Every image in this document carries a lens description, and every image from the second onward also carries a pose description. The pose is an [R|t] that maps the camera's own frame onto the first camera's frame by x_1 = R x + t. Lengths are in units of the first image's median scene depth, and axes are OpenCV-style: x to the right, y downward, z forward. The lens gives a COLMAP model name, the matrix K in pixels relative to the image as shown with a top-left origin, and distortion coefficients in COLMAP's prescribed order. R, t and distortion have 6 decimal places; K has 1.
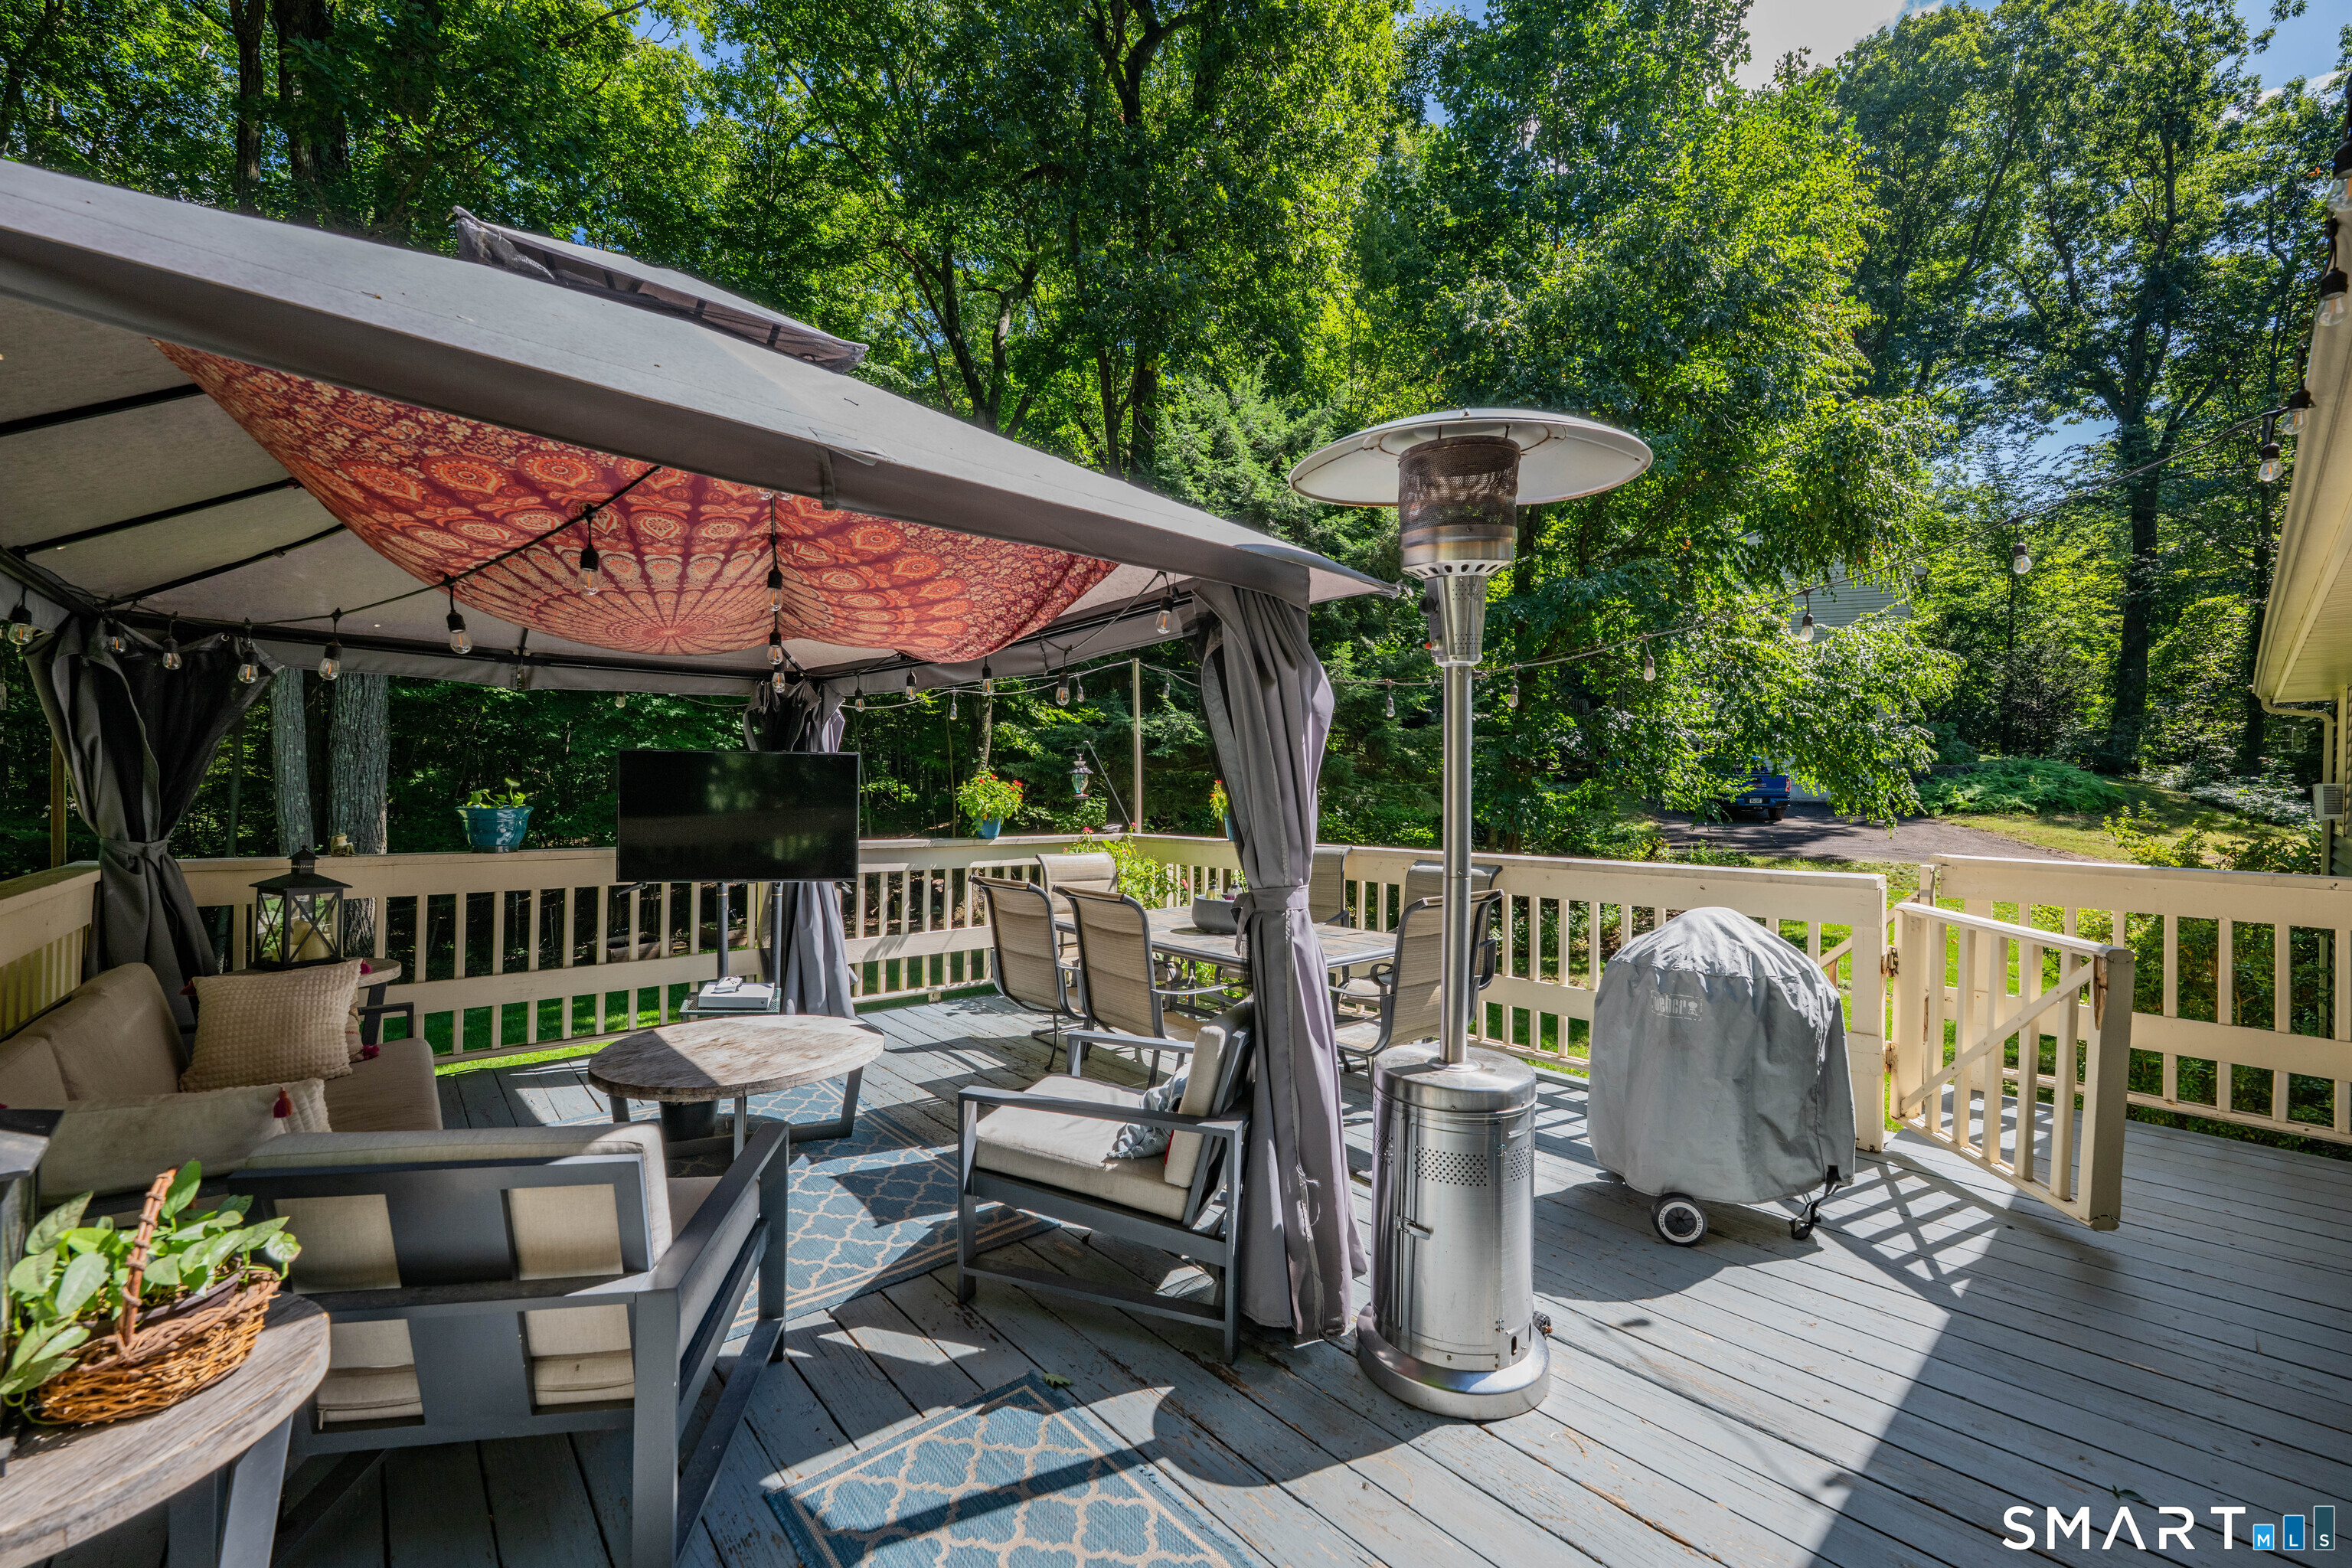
lens RADIAL K [[939.0, 0, 1180.3], [0, 939.0, 794.1], [0, 0, 1]] dist [-0.000659, -0.000150]
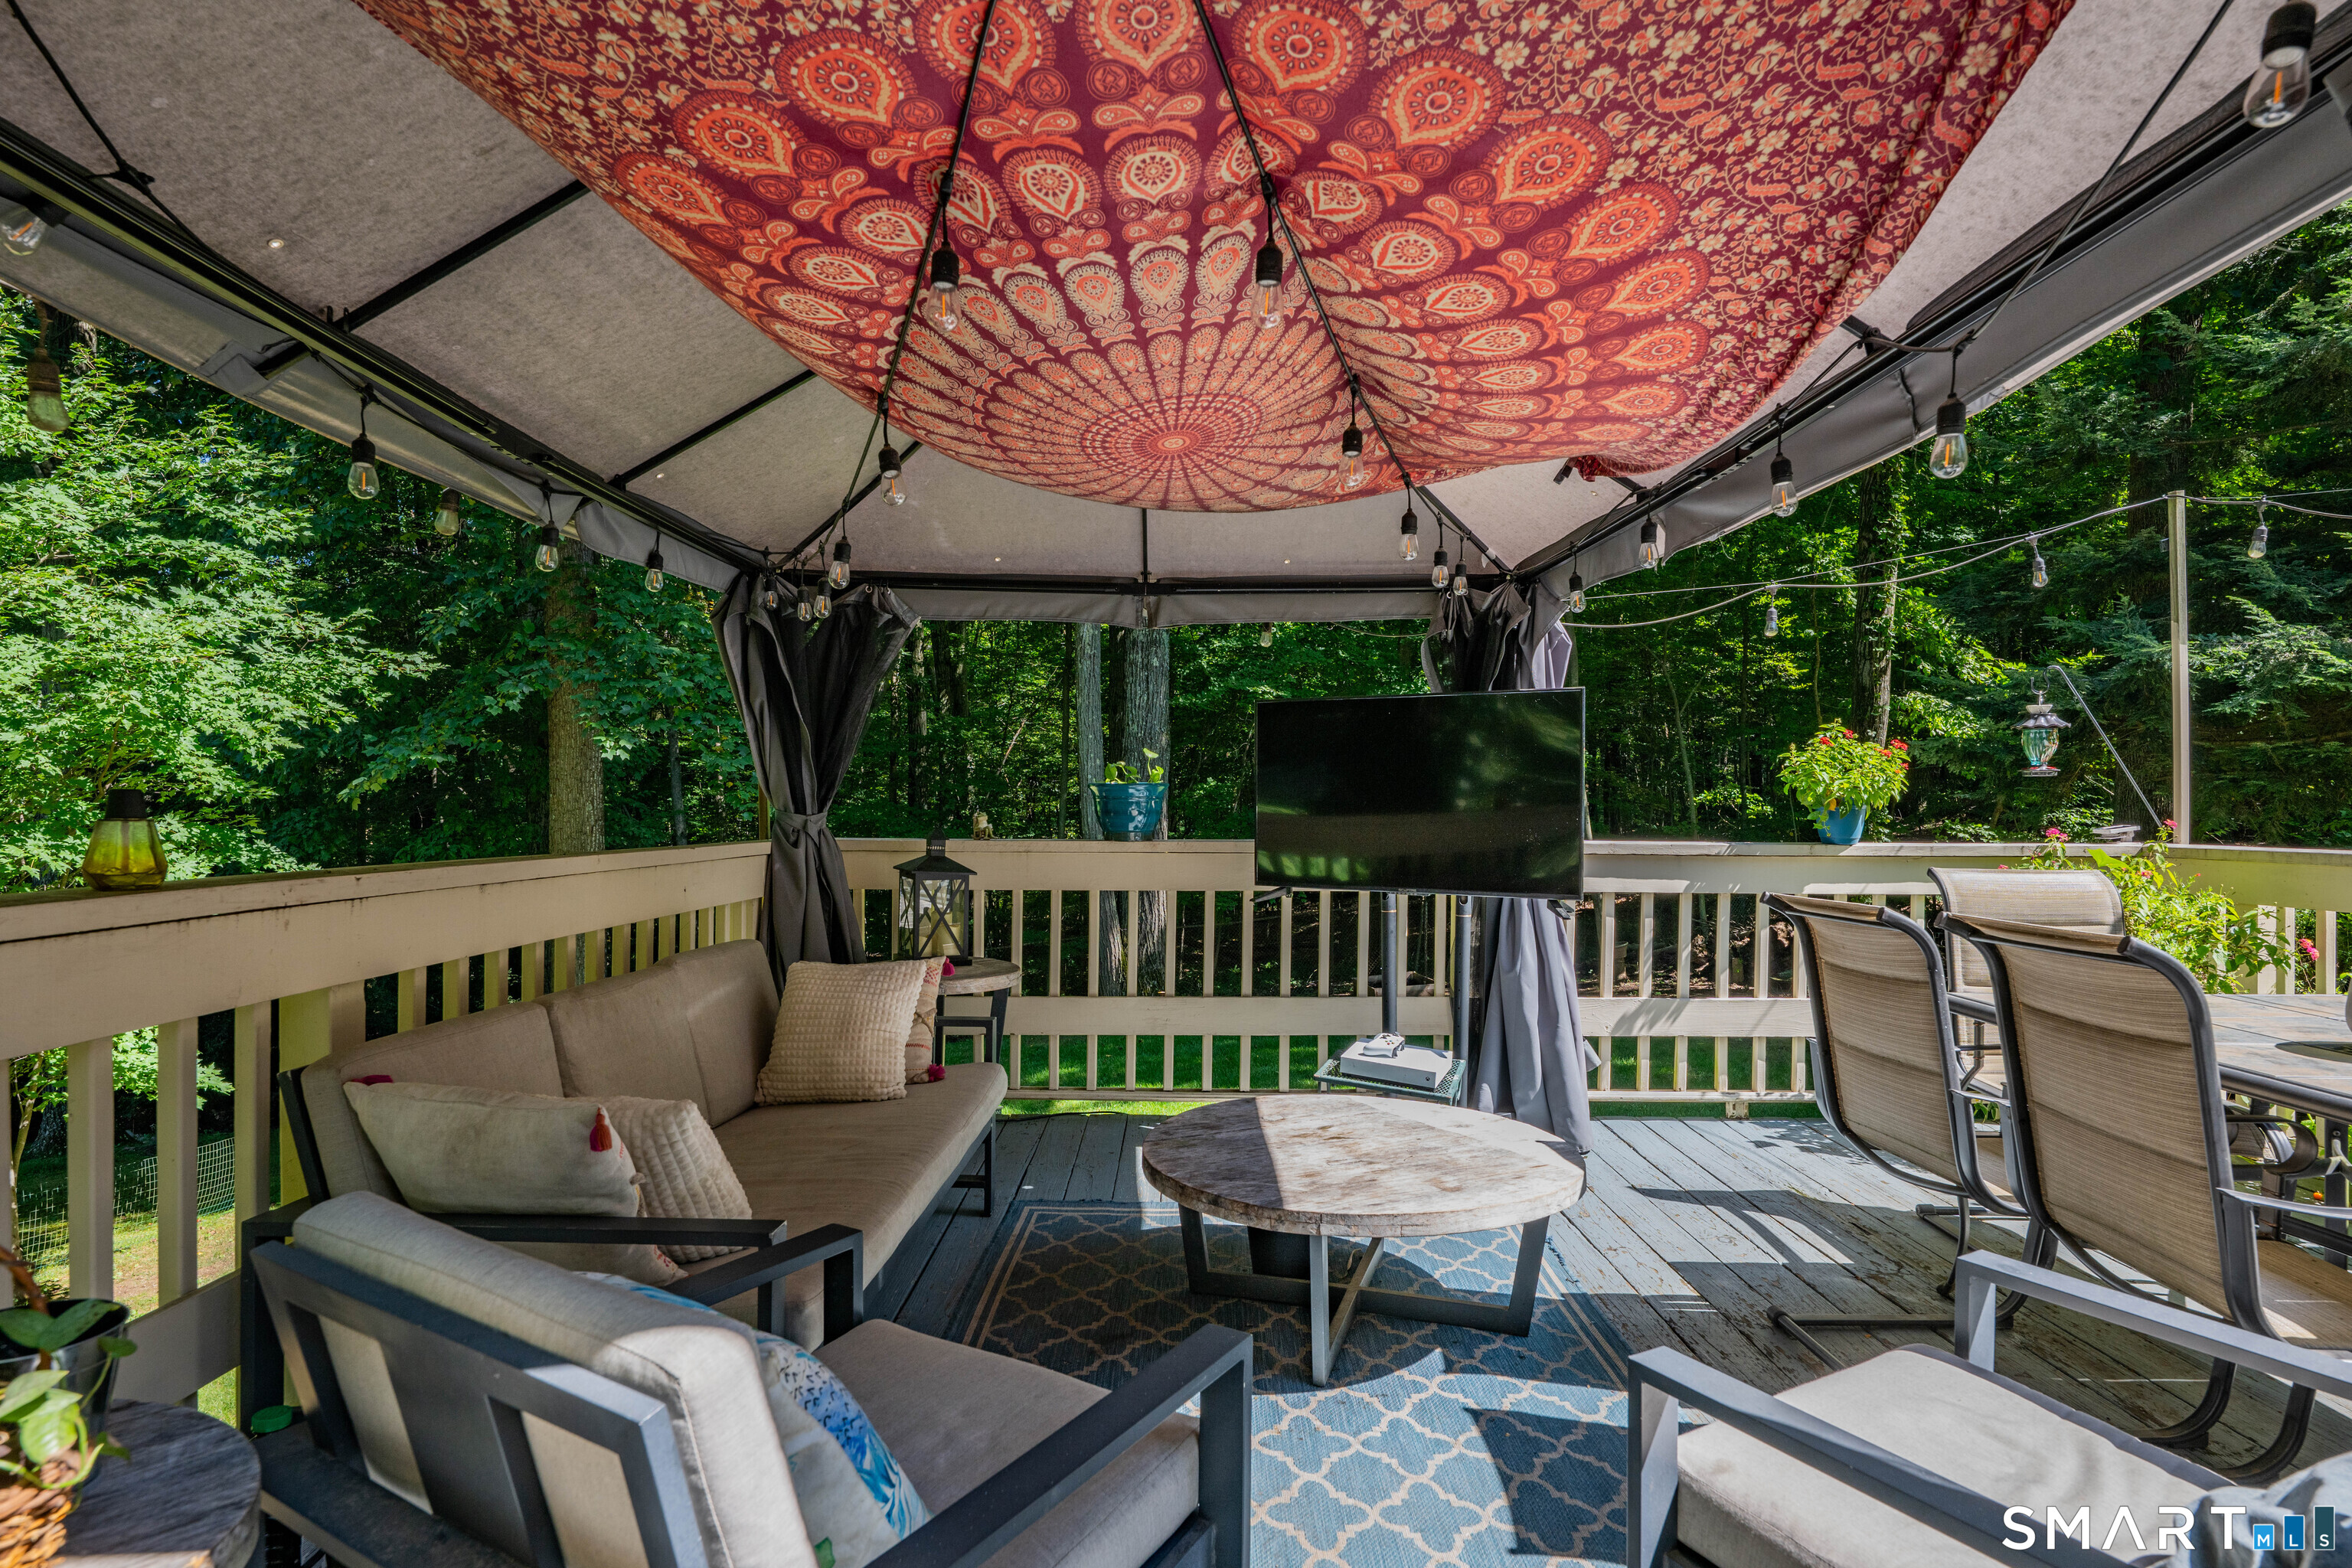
lens RADIAL K [[1231.1, 0, 1180.2], [0, 1231.1, 829.5], [0, 0, 1]] dist [-0.003829, 0.000547]
pose [[0.745382, 0.005151, -0.666618, -0.009460], [0.002963, 0.999935, 0.011040, 0.038275], [0.666632, -0.010204, 0.745318, 0.243312]]
